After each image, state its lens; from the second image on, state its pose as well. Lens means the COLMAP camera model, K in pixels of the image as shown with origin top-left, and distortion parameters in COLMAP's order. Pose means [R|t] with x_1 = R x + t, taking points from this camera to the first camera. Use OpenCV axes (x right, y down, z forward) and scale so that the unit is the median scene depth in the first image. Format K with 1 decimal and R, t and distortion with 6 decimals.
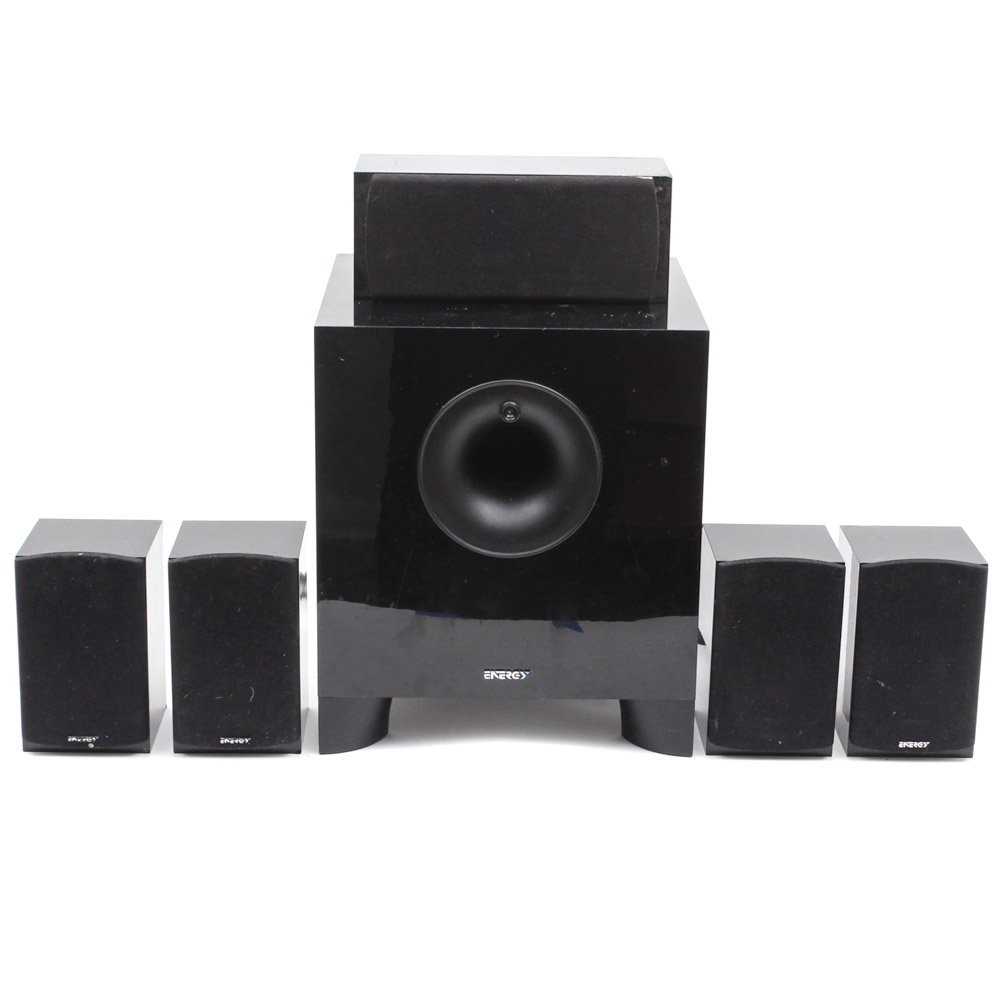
lens RADIAL K [[2311.7, 0, 500.0], [0, 2311.7, 500.0], [0, 0, 1]] dist [-0.011502, -0.143253]
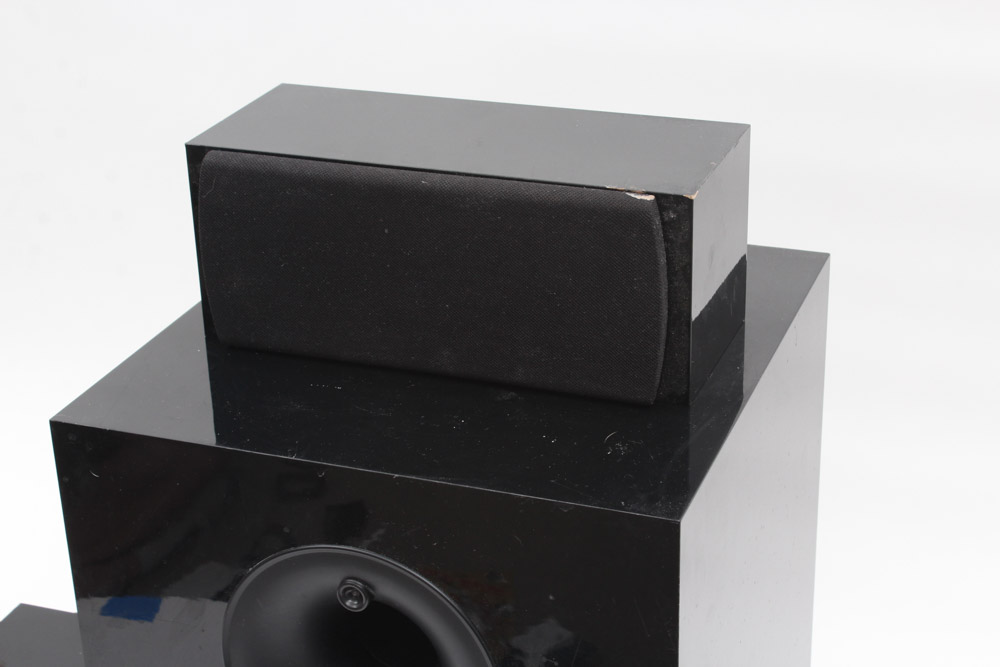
lens RADIAL K [[1865.2, 0, 500.0], [0, 1865.2, 333.5], [0, 0, 1]] dist [-0.019657, -0.040840]
pose [[0.928036, 0.114076, -0.354592, 0.197433], [-0.060911, 0.985612, 0.157667, -0.179068], [0.367476, -0.124722, 0.921632, 0.585193]]
